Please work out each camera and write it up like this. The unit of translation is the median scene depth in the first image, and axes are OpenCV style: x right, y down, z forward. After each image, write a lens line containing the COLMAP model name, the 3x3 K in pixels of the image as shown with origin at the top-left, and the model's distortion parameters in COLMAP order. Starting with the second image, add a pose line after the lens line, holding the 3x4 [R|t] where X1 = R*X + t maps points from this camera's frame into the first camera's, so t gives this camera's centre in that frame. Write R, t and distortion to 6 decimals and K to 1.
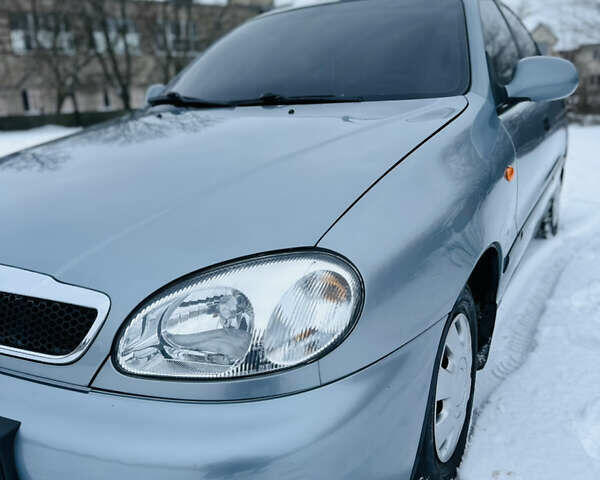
lens RADIAL K [[581.4, 0, 300.0], [0, 581.4, 240.0], [0, 0, 1]] dist [0.123317, -0.285982]
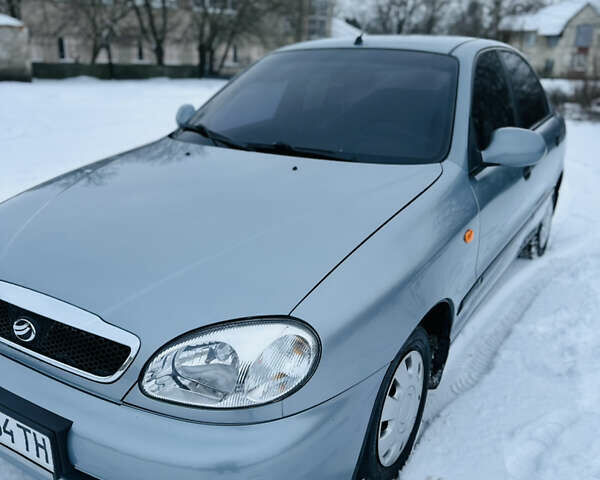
lens RADIAL K [[581.4, 0, 300.0], [0, 581.4, 240.0], [0, 0, 1]] dist [0.123317, -0.285982]
pose [[0.996118, 0.080992, -0.034494, 0.044032], [-0.078734, 0.994937, 0.062454, -0.131385], [0.039378, -0.059496, 0.997452, -0.189476]]
